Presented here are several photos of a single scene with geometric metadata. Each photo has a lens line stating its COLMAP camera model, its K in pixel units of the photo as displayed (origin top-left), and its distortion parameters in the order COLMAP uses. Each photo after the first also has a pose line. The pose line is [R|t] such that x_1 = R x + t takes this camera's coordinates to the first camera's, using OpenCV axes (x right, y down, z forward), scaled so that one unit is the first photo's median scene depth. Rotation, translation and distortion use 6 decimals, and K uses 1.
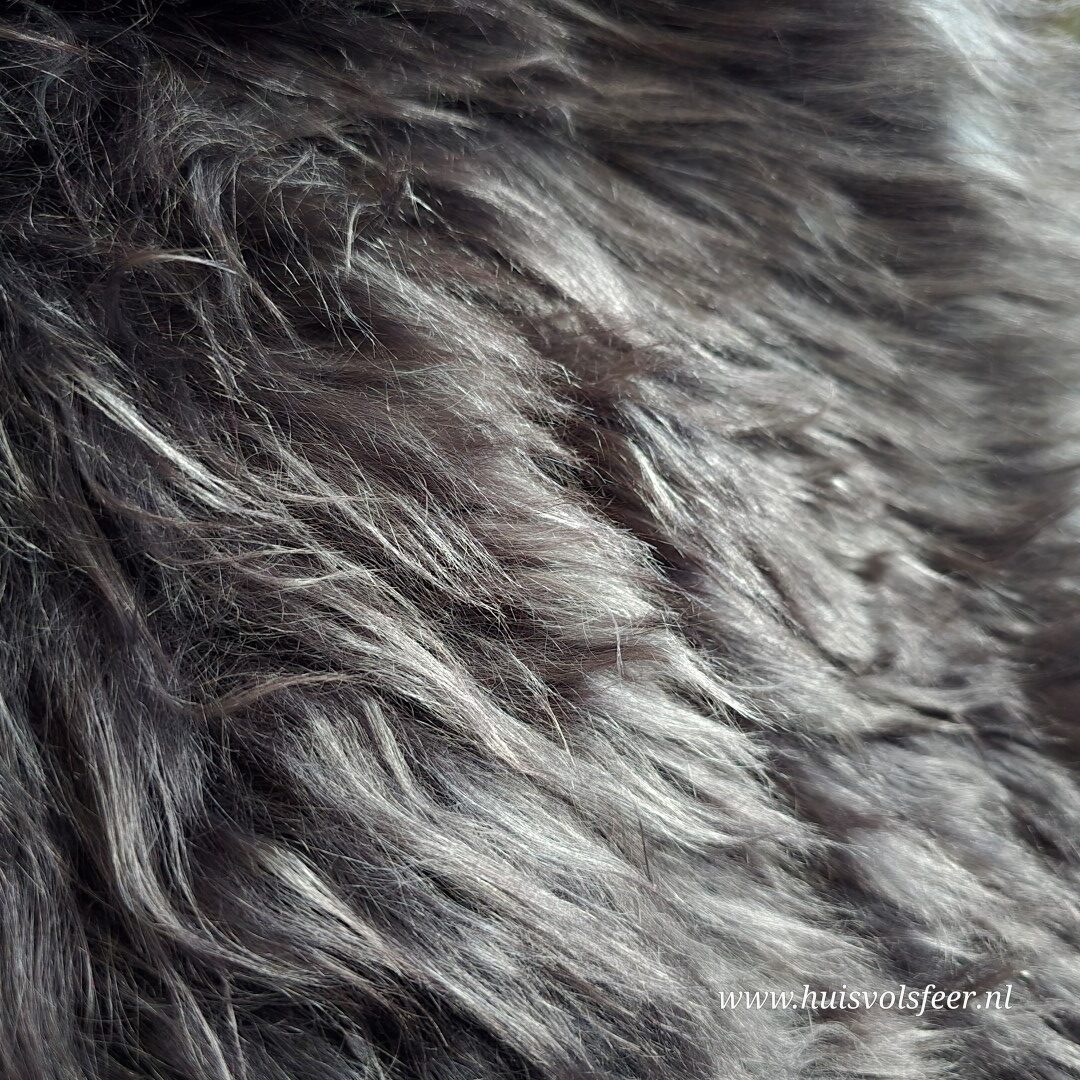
lens RADIAL K [[970.4, 0, 540.0], [0, 970.4, 540.0], [0, 0, 1]] dist [0.070130, -0.081931]
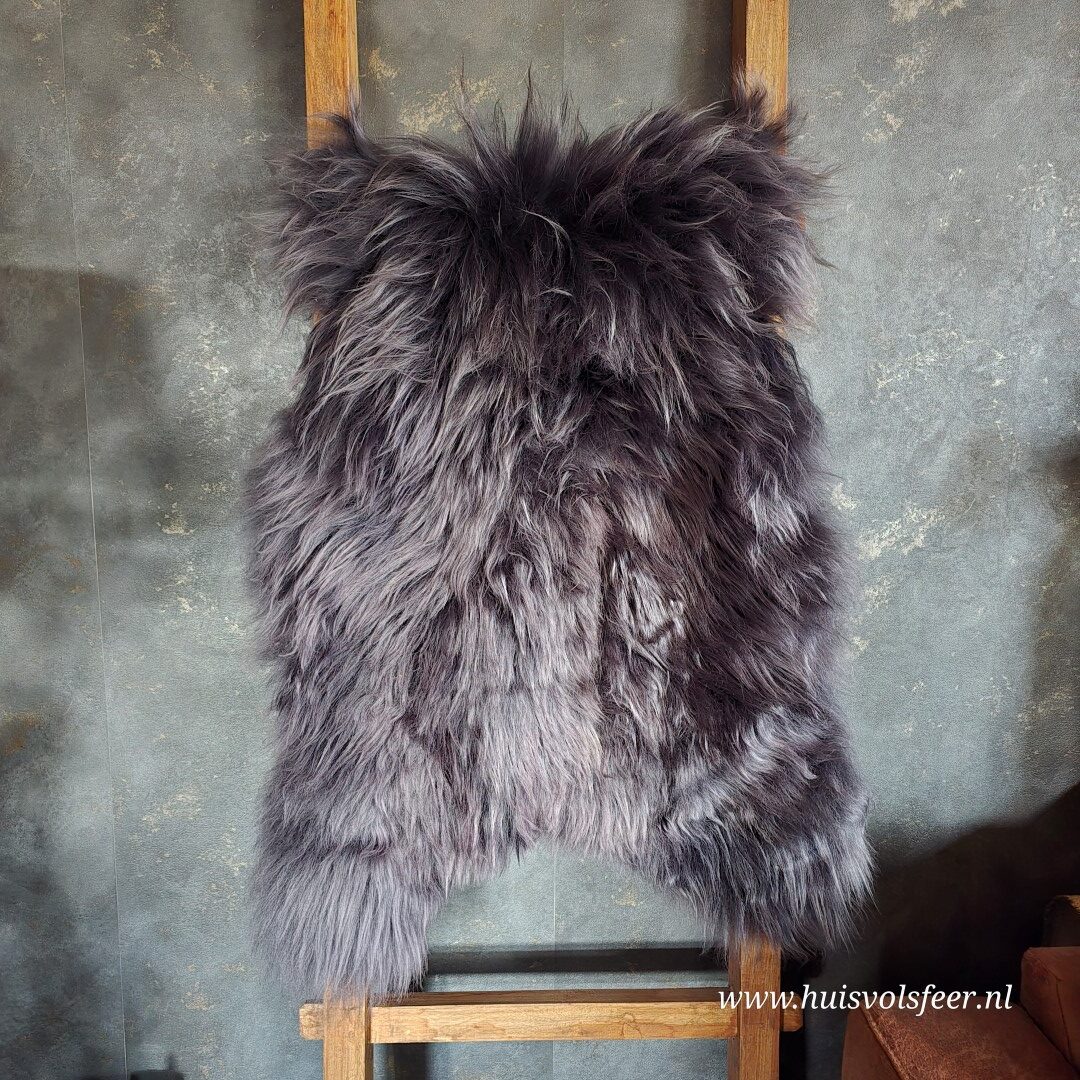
lens RADIAL K [[970.4, 0, 540.0], [0, 970.4, 540.0], [0, 0, 1]] dist [0.070130, -0.081931]
pose [[0.685740, 0.581689, -0.437491, 1.690031], [-0.536590, 0.810142, 0.236095, -1.002901], [0.491764, 0.072853, 0.867675, -2.983504]]
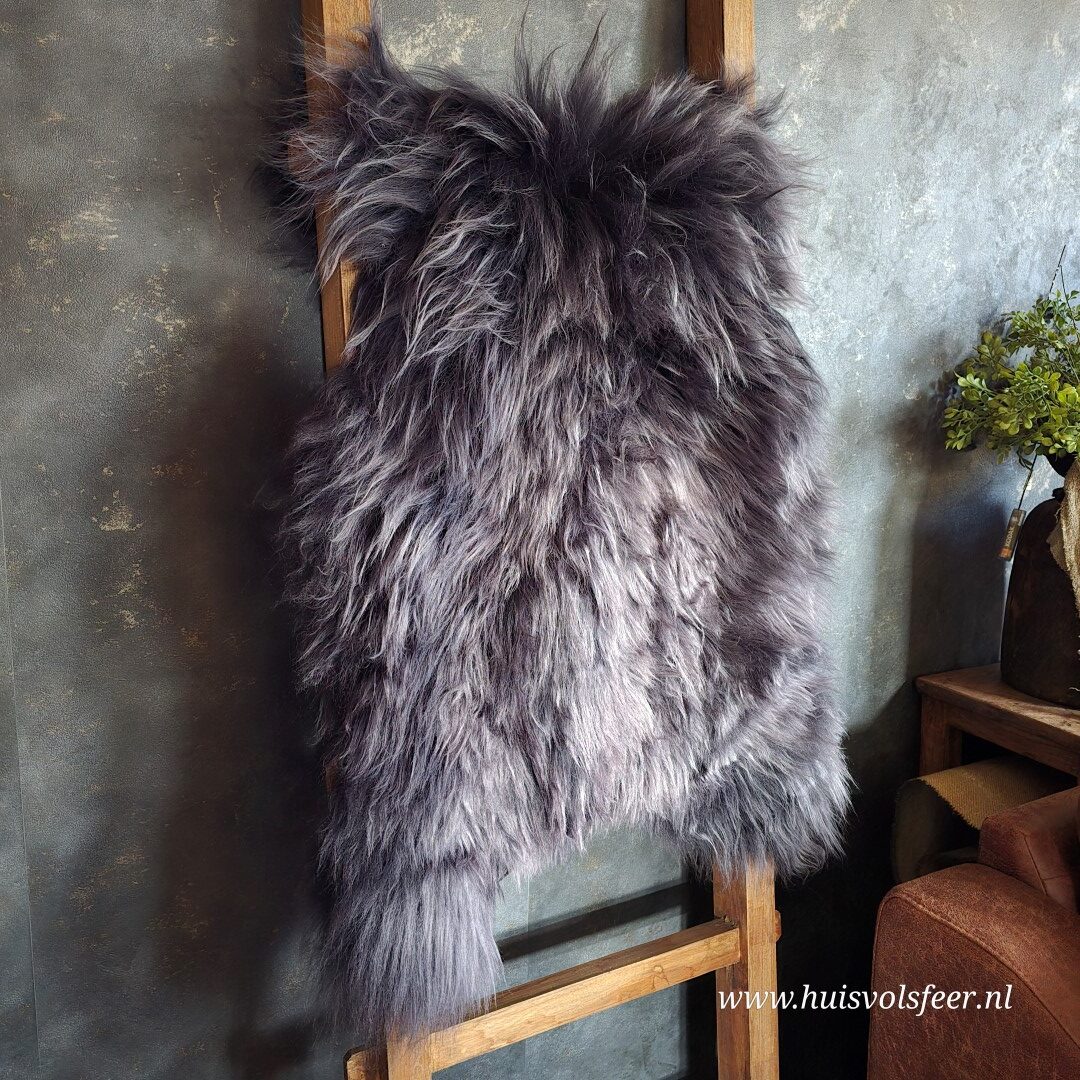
lens RADIAL K [[970.4, 0, 540.0], [0, 970.4, 540.0], [0, 0, 1]] dist [0.070130, -0.081931]
pose [[0.843504, 0.534621, -0.051781, -0.133841], [-0.535720, 0.844345, -0.009227, 0.311406], [0.038788, 0.035523, 0.998616, -3.459251]]
